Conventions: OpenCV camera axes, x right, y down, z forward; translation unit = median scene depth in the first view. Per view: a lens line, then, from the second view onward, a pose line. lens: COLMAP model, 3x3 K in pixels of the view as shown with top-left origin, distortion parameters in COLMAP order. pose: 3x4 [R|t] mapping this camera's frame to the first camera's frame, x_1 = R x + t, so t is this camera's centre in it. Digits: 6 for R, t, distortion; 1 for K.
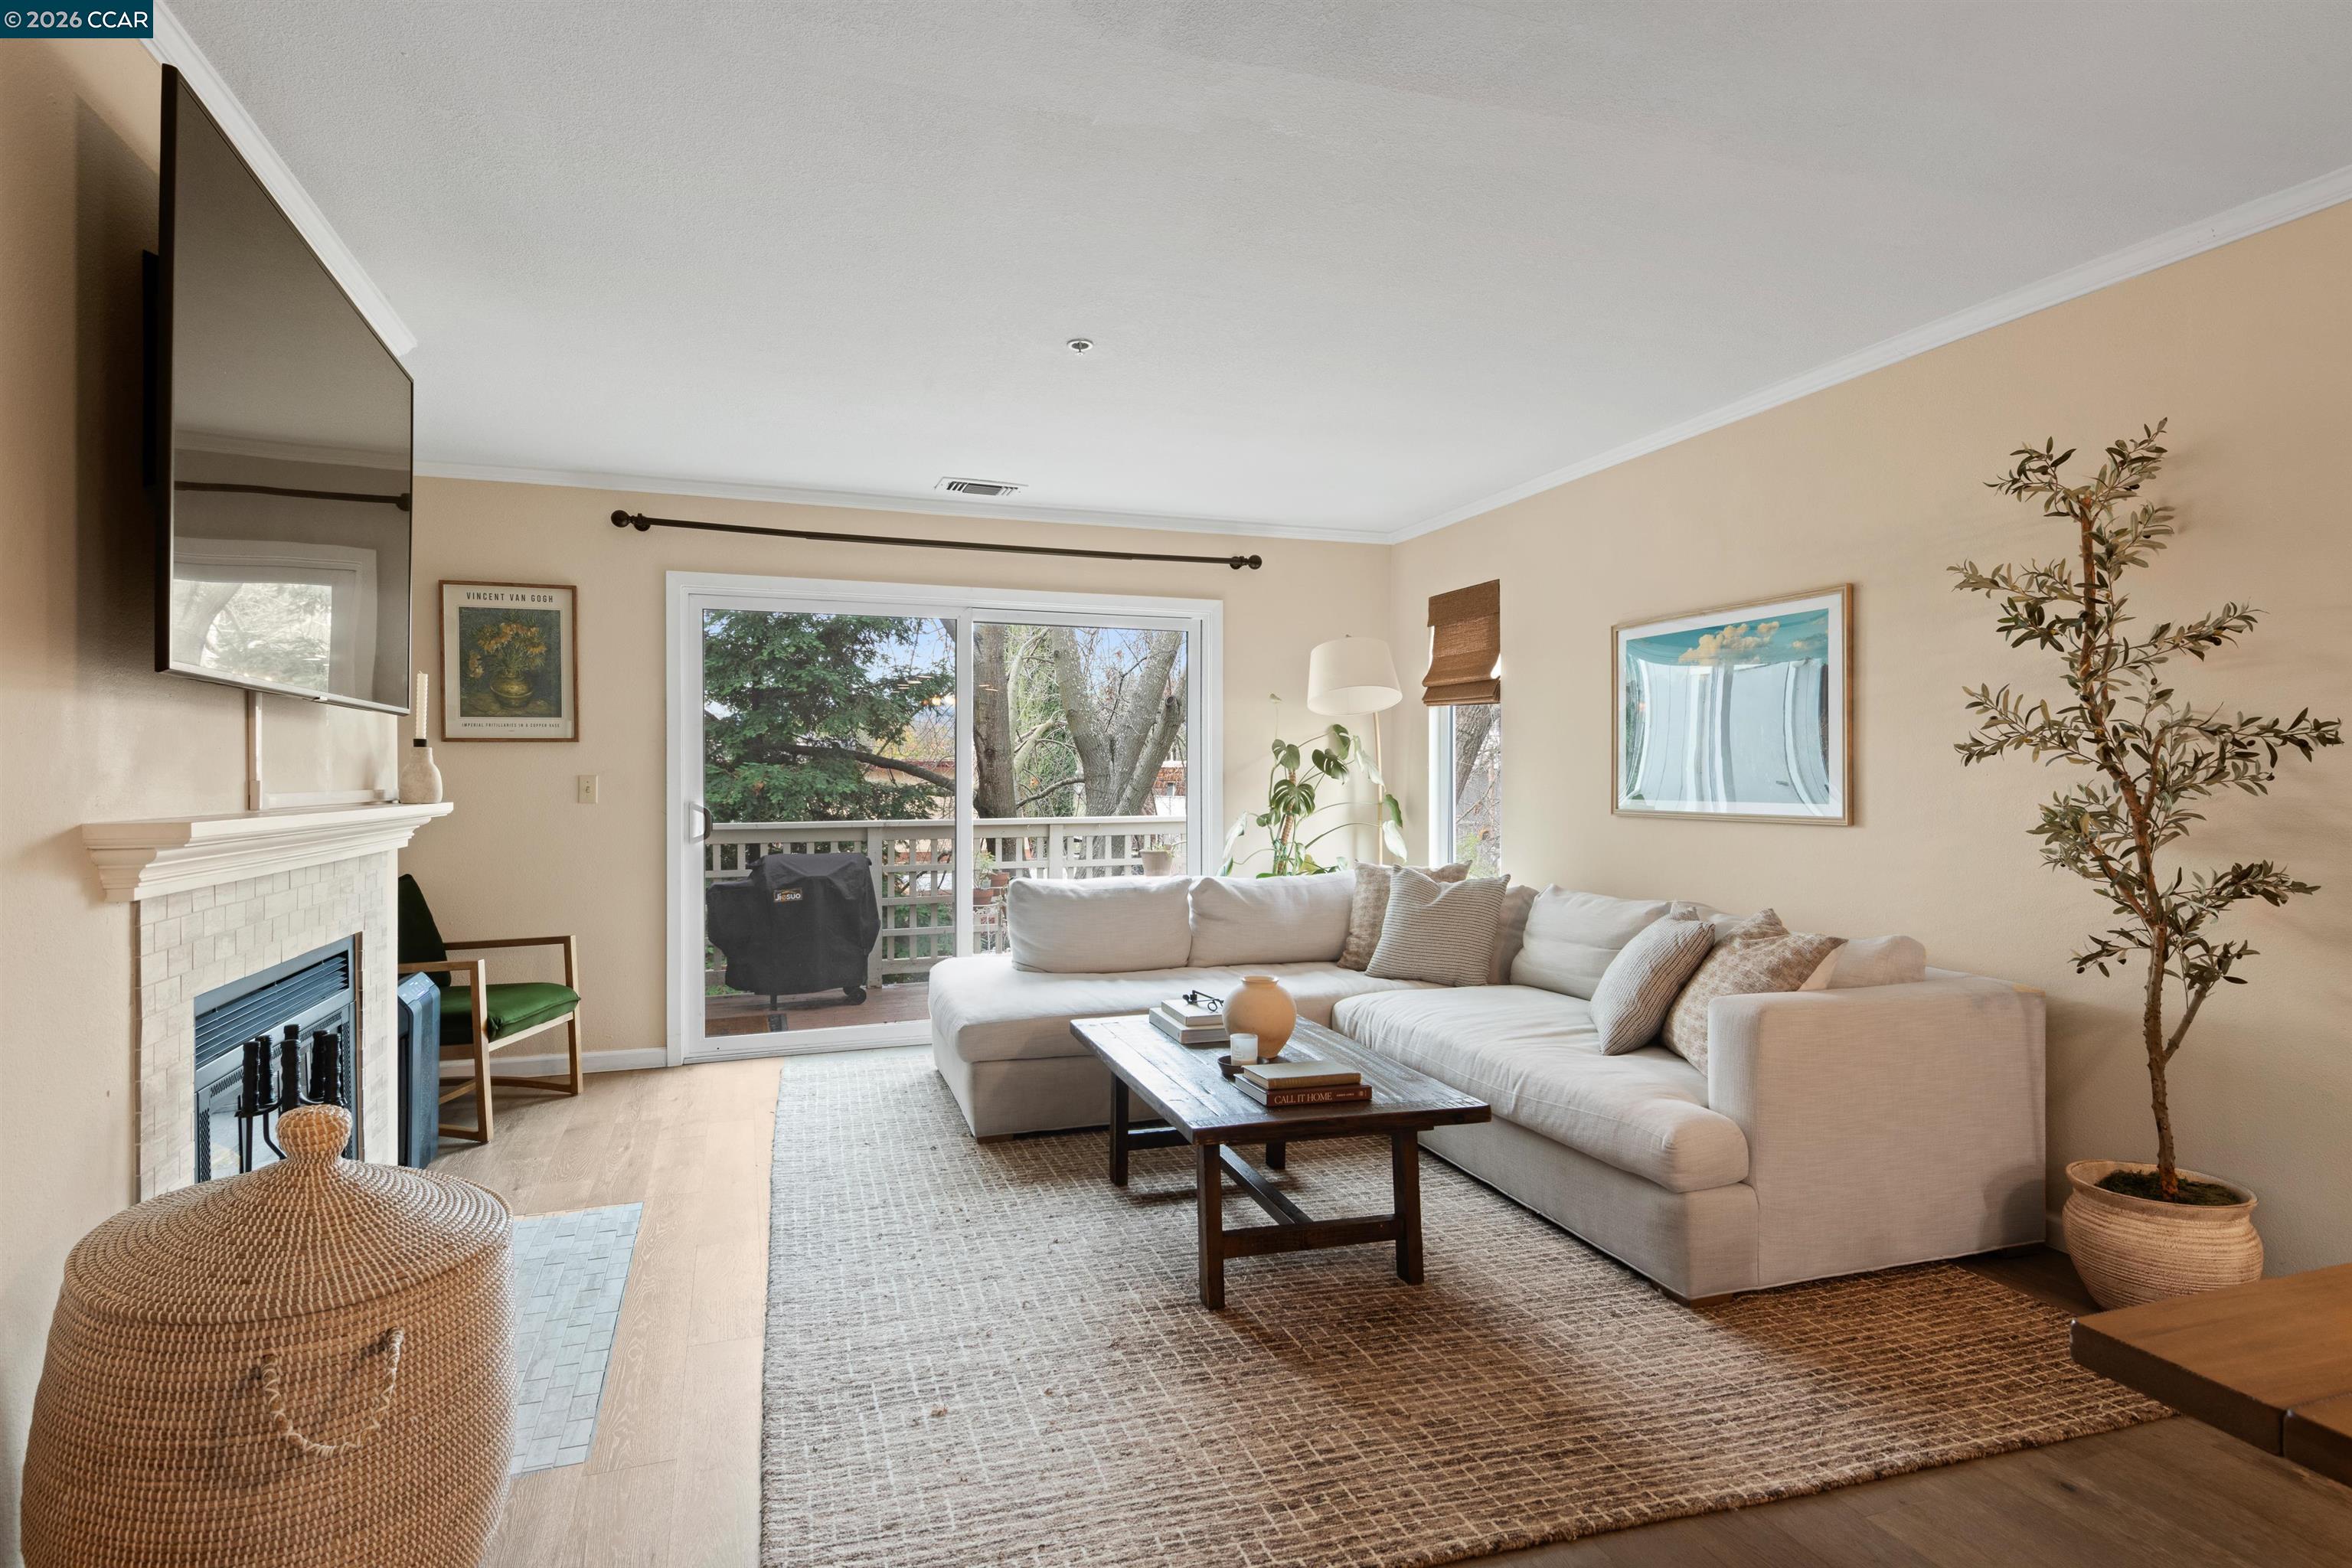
lens RADIAL K [[1233.9, 0, 1169.1], [0, 1233.9, 779.6], [0, 0, 1]] dist [-0.003458, -0.000483]
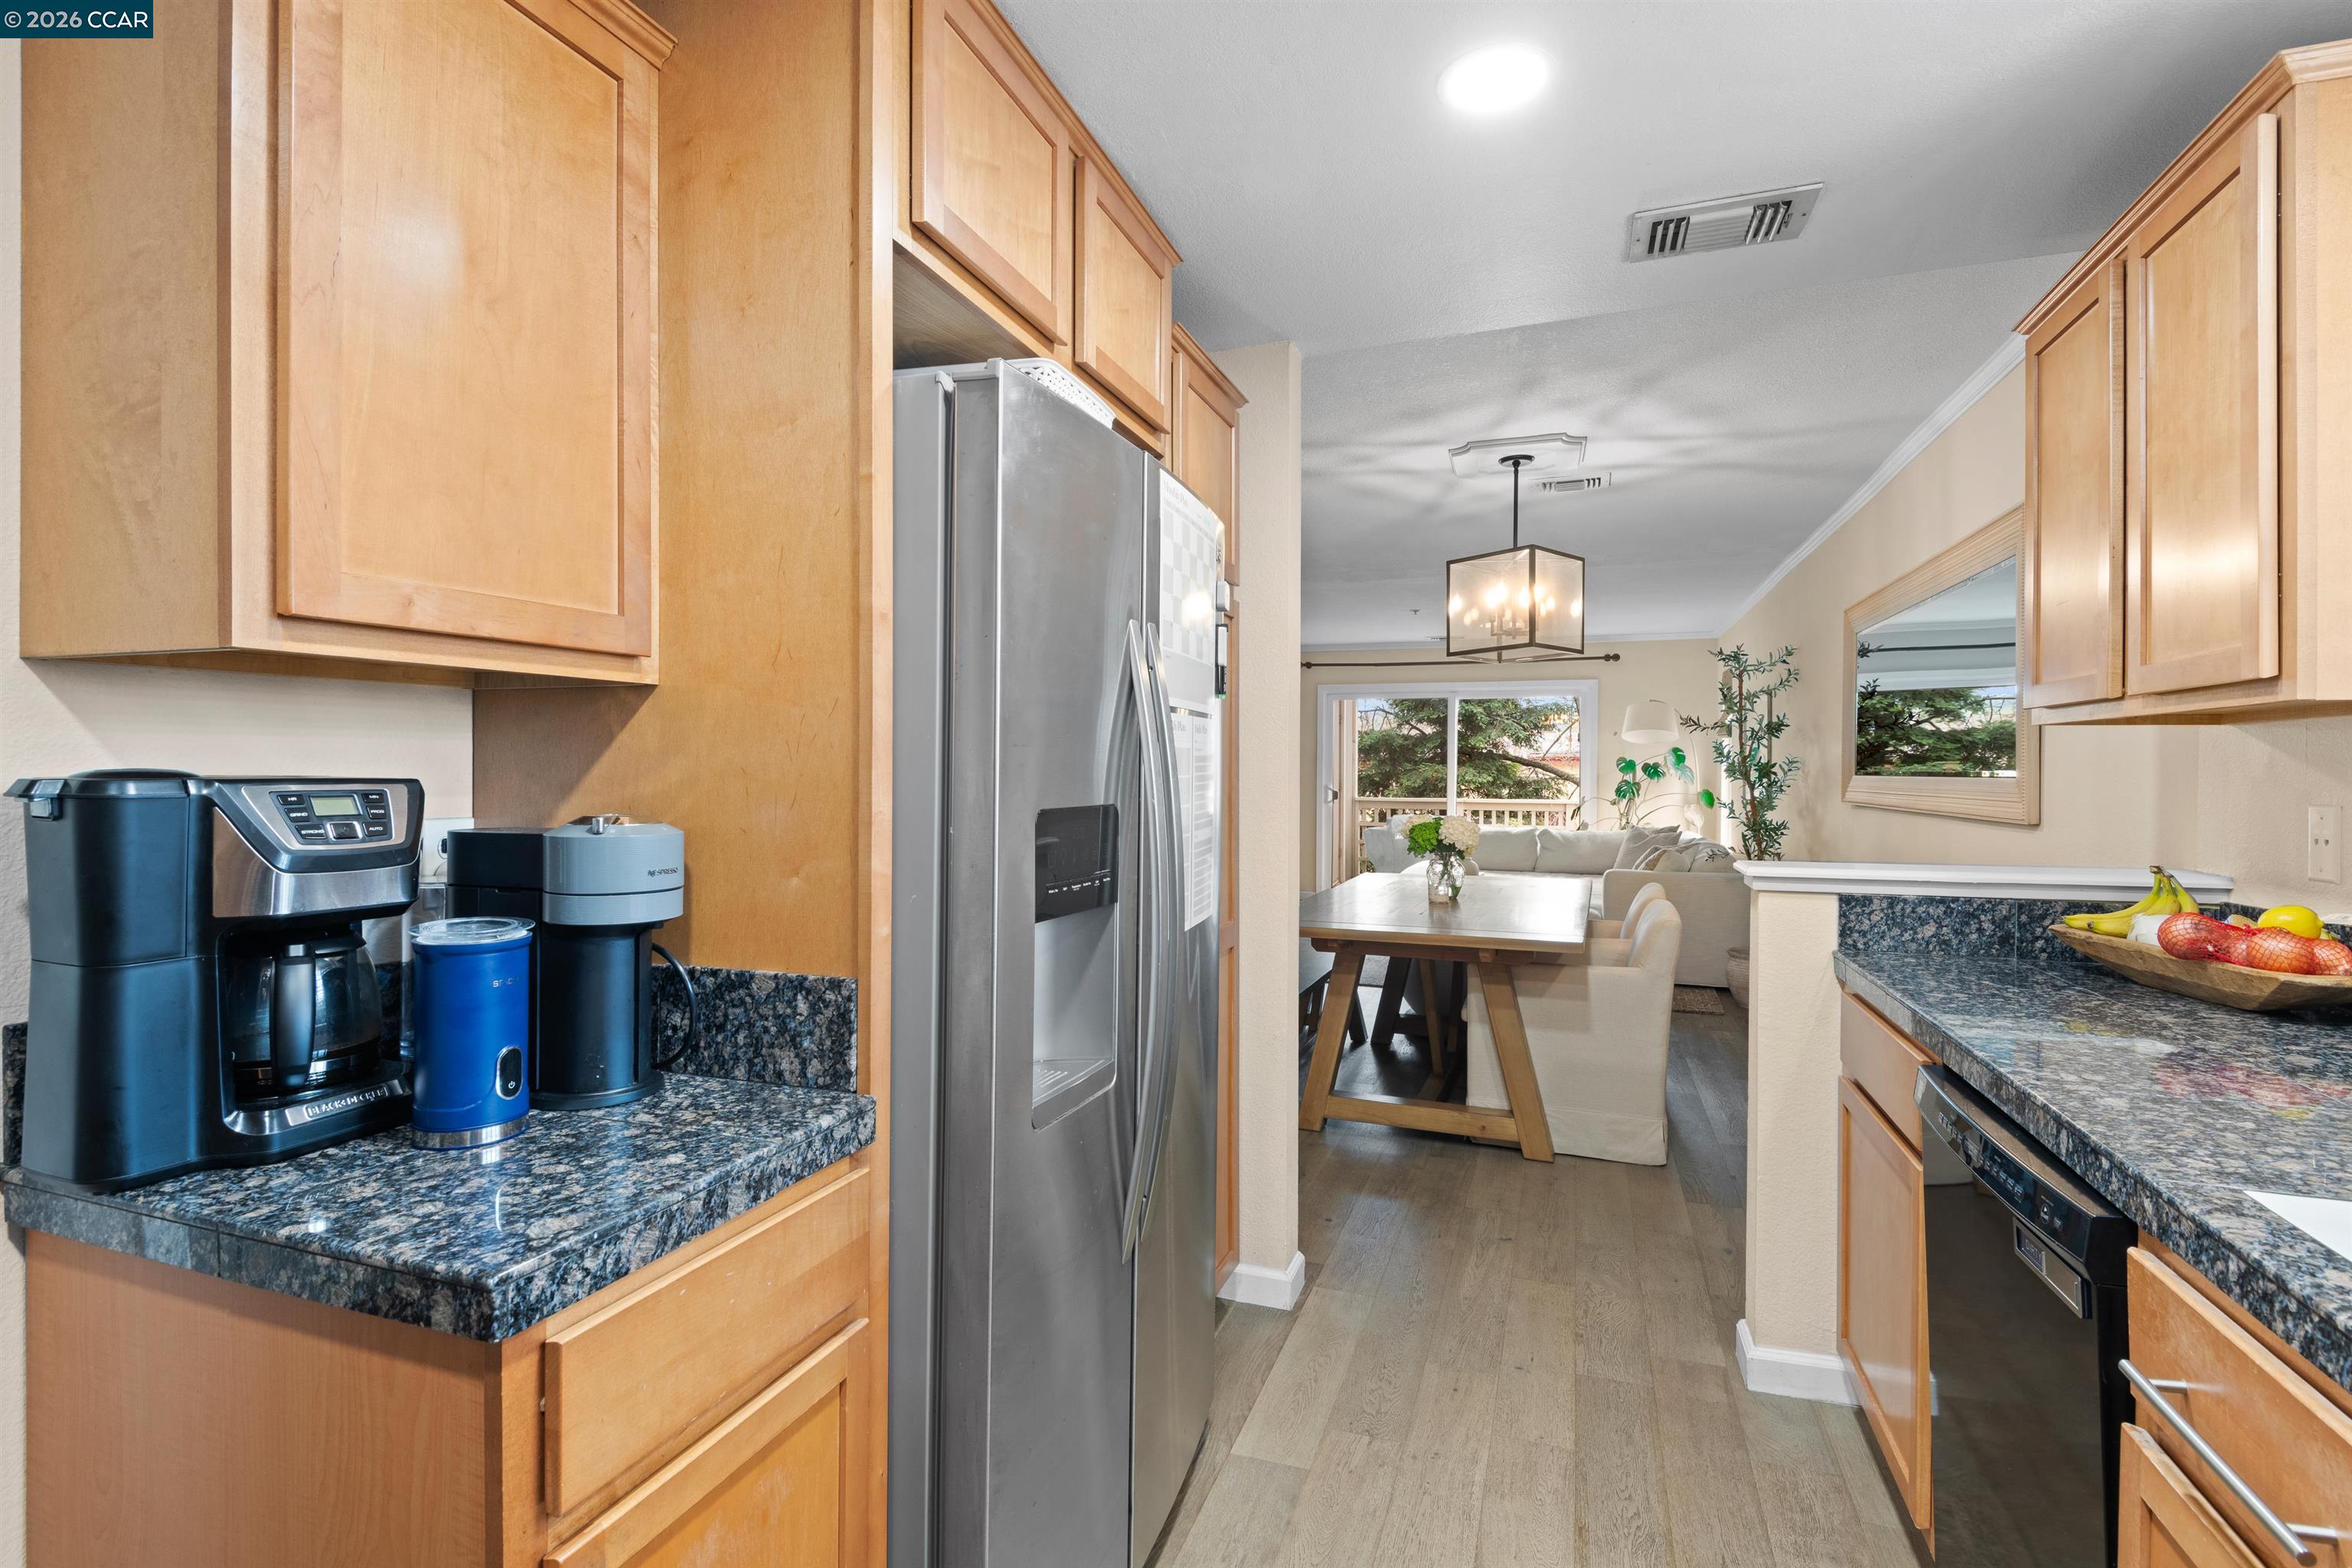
lens RADIAL K [[1116.9, 0, 1185.4], [0, 1116.9, 777.4], [0, 0, 1]] dist [-0.014894, 0.000517]
pose [[0.804329, 0.007430, -0.594138, 0.412341], [-0.001608, 0.999945, 0.010328, -0.014919], [0.594182, -0.007352, 0.804297, -0.520618]]
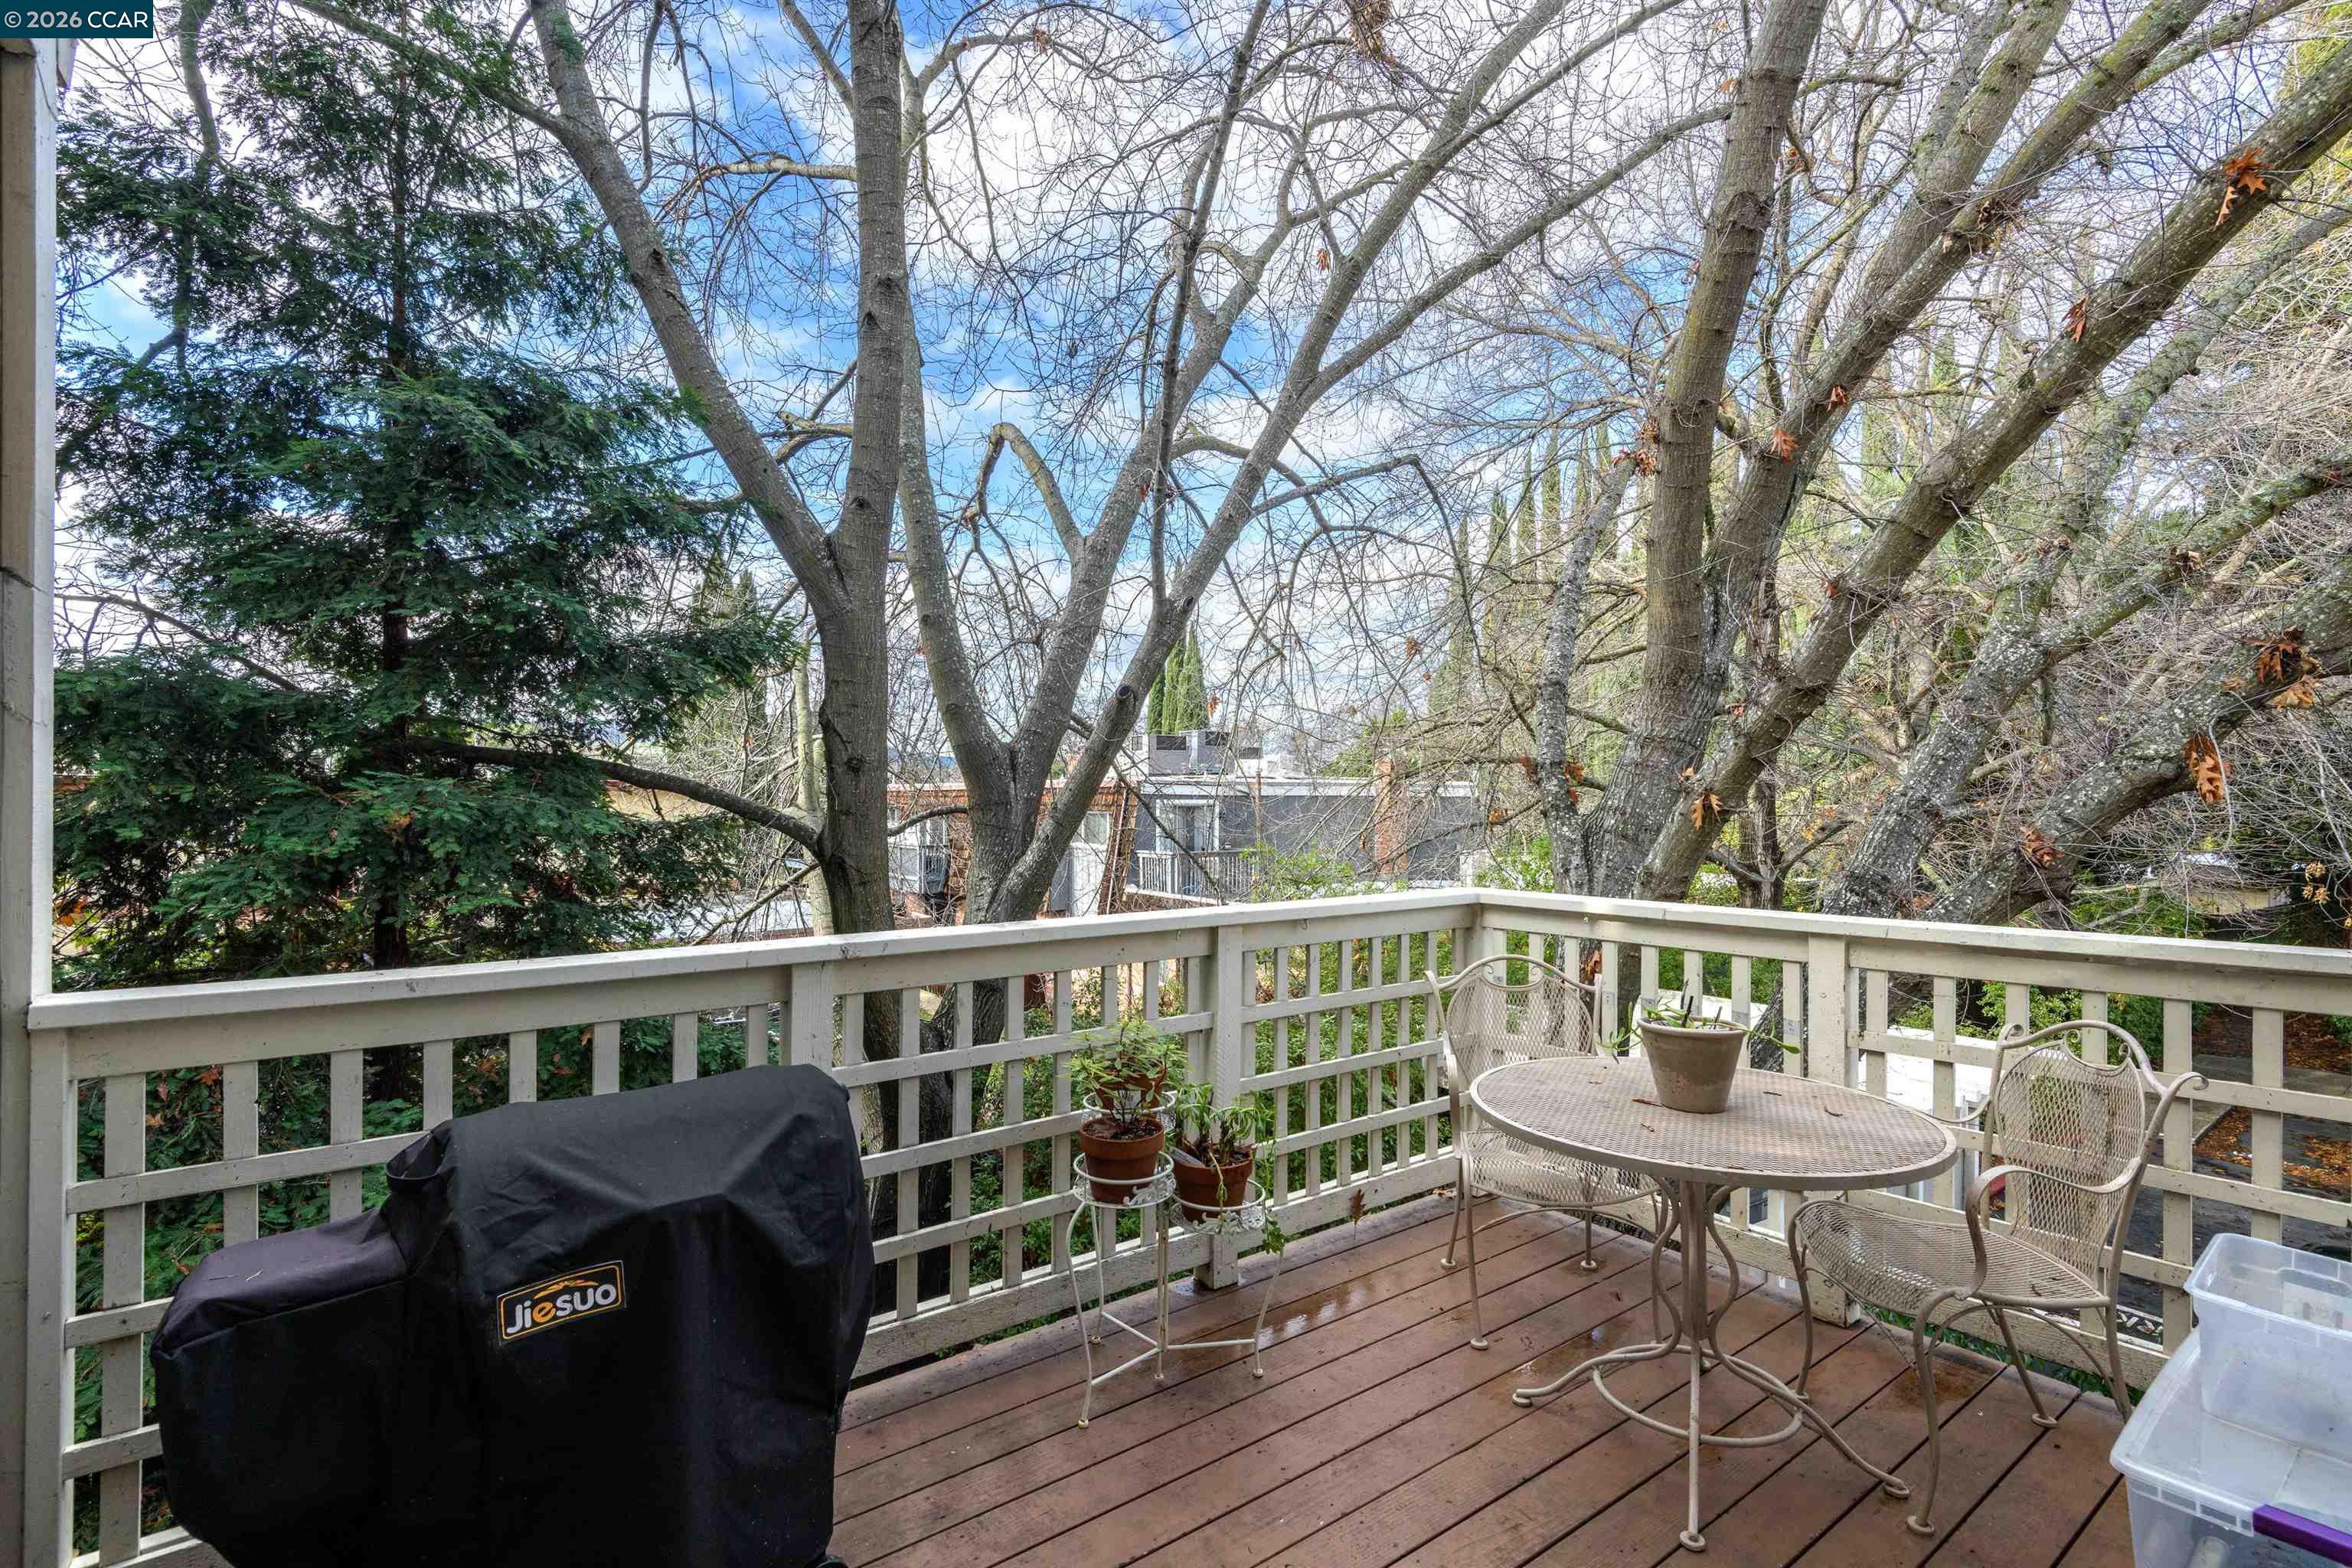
lens RADIAL K [[1116.9, 0, 1254.9], [0, 1116.9, 800.6], [0, 0, 1]] dist [-0.014894, 0.000517]
pose [[0.941693, 0.007966, 0.336379, -0.251203], [-0.007253, 0.999968, -0.003377, -0.007164], [-0.336395, 0.000740, 0.941721, 0.735761]]
